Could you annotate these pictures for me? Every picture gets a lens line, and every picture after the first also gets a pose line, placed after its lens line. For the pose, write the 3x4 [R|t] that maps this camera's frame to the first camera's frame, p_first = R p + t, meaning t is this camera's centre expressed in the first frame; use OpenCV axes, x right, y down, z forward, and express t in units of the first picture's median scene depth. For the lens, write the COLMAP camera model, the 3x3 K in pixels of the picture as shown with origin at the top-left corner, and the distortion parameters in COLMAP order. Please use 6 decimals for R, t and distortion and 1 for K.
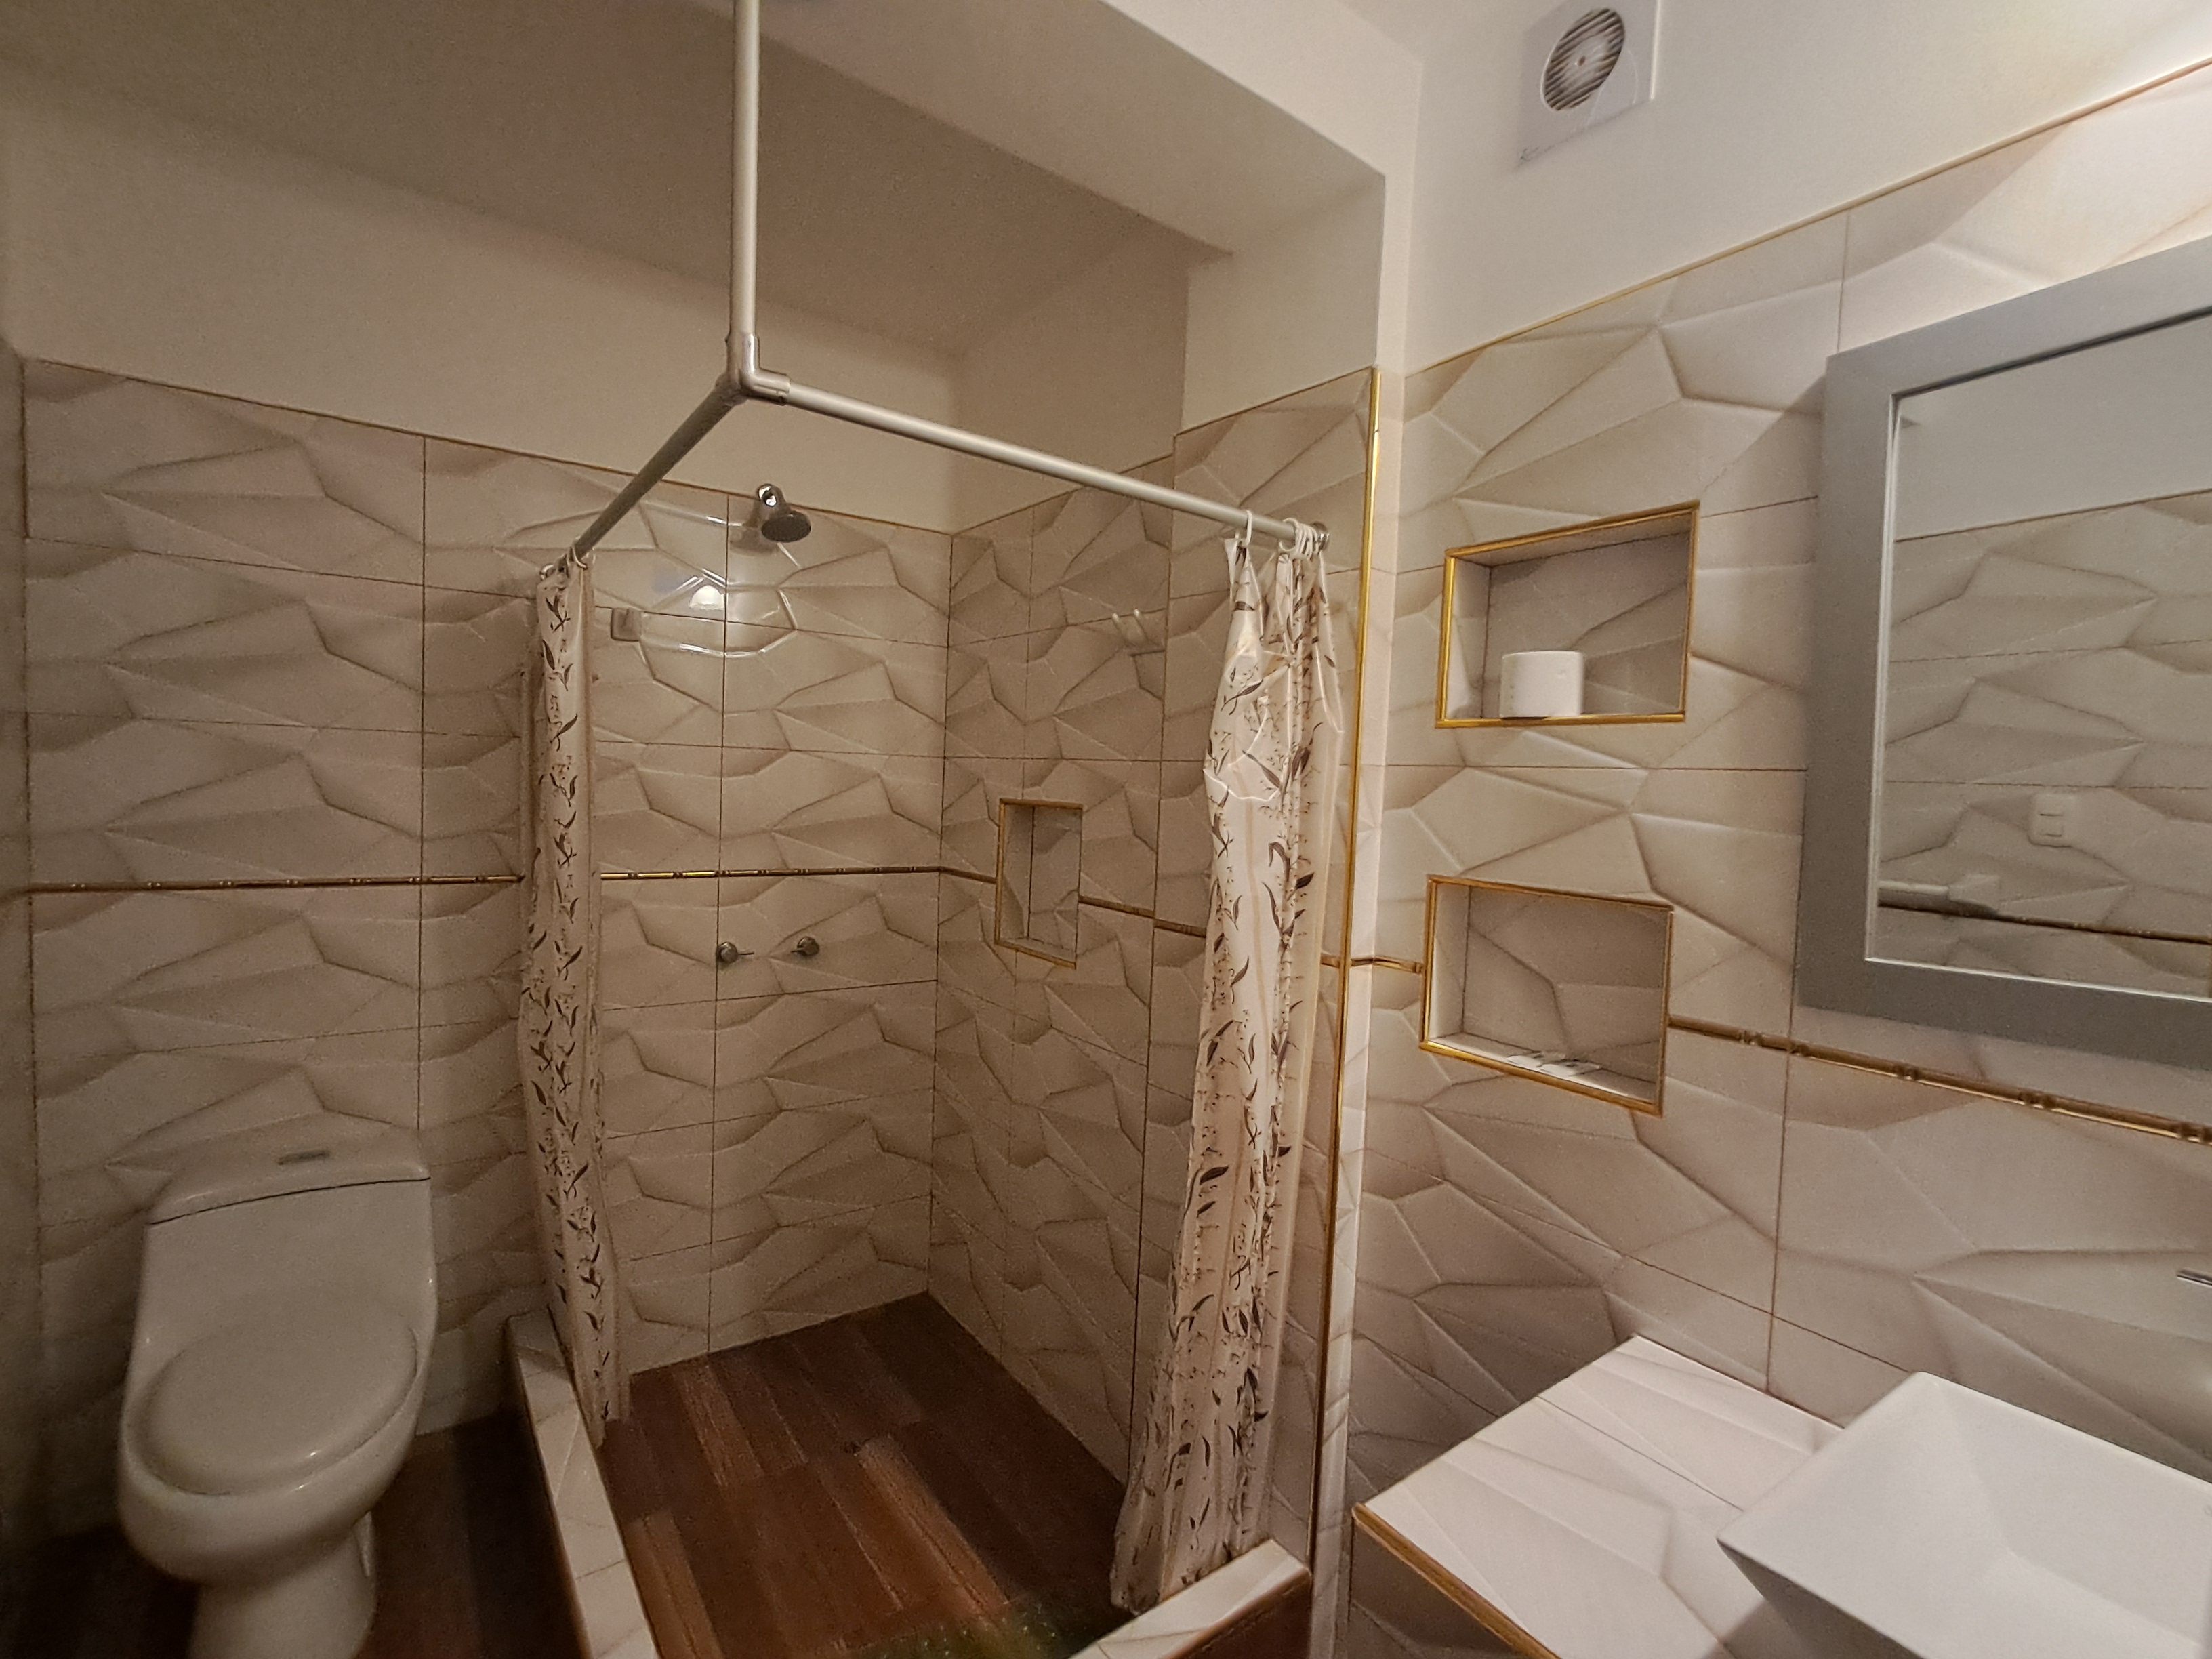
lens RADIAL K [[1068.8, 0, 1106.0], [0, 1068.8, 829.5], [0, 0, 1]] dist [0.023658, -0.000130]
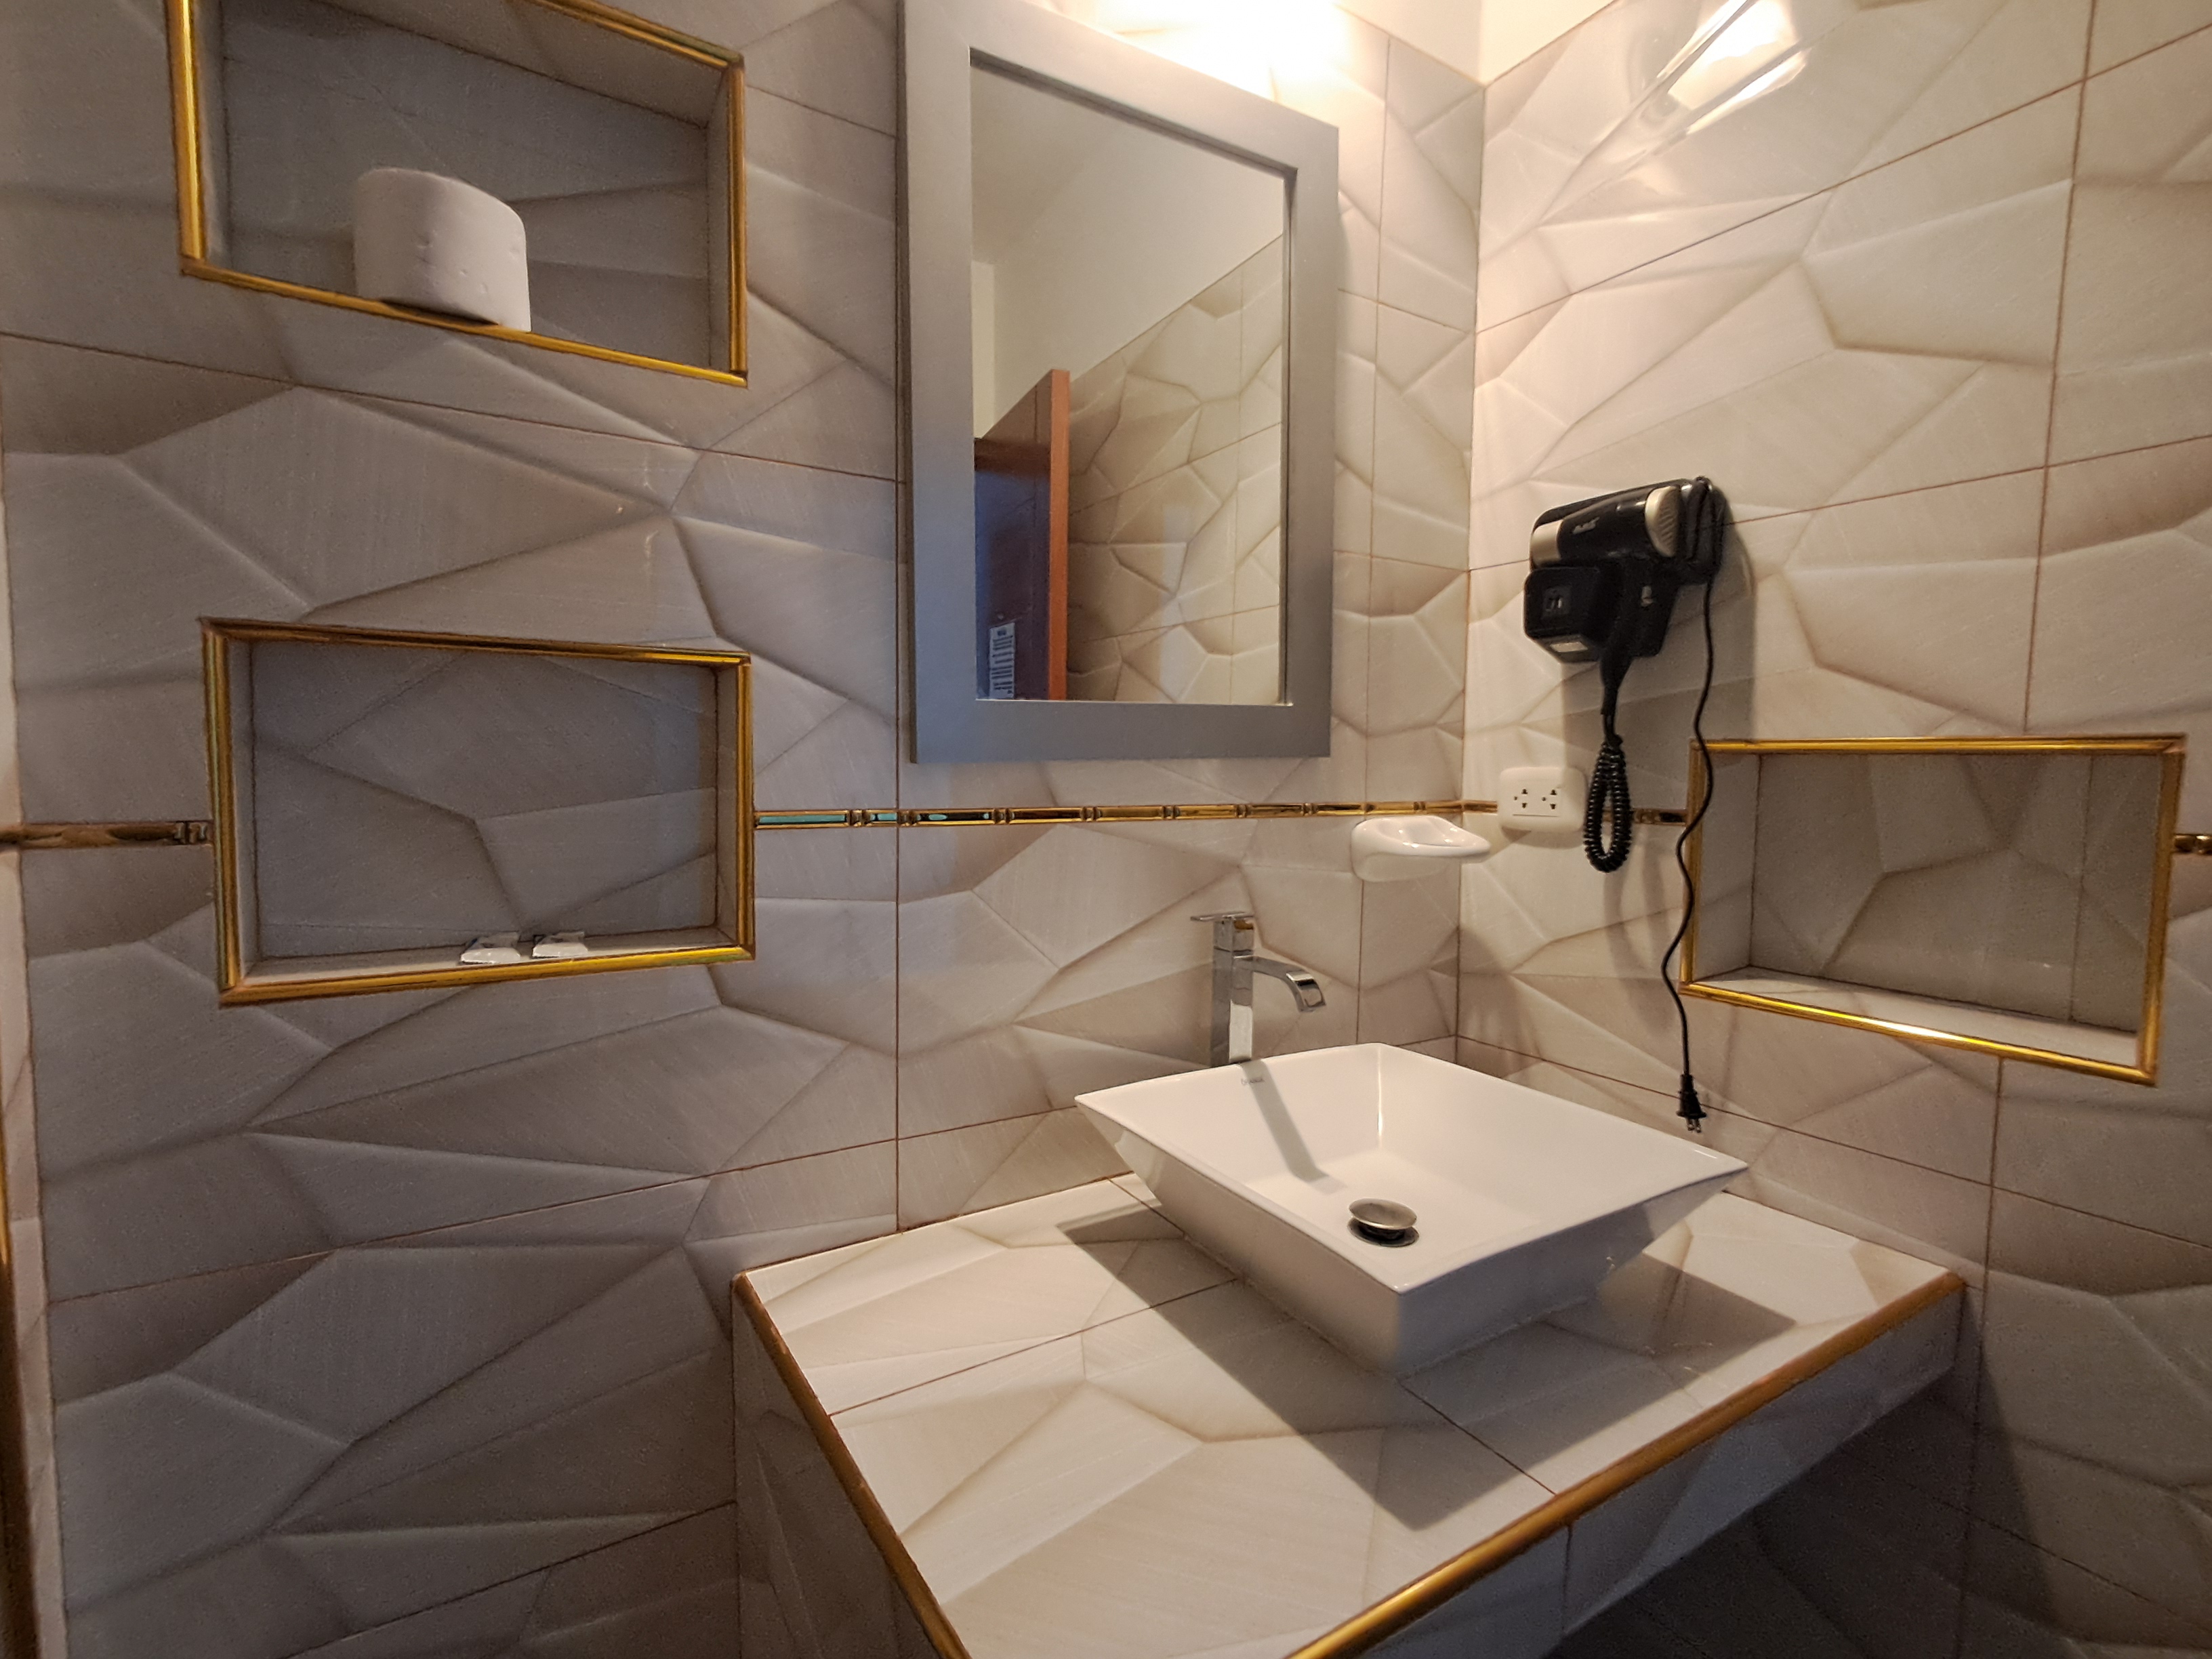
lens RADIAL K [[1066.2, 0, 1106.0], [0, 1066.2, 829.5], [0, 0, 1]] dist [-0.002383, -0.000344]
pose [[0.018959, -0.108319, 0.993935, -0.166340], [0.036411, 0.993529, 0.107580, 0.114644], [-0.999157, 0.034150, 0.022780, 0.741931]]
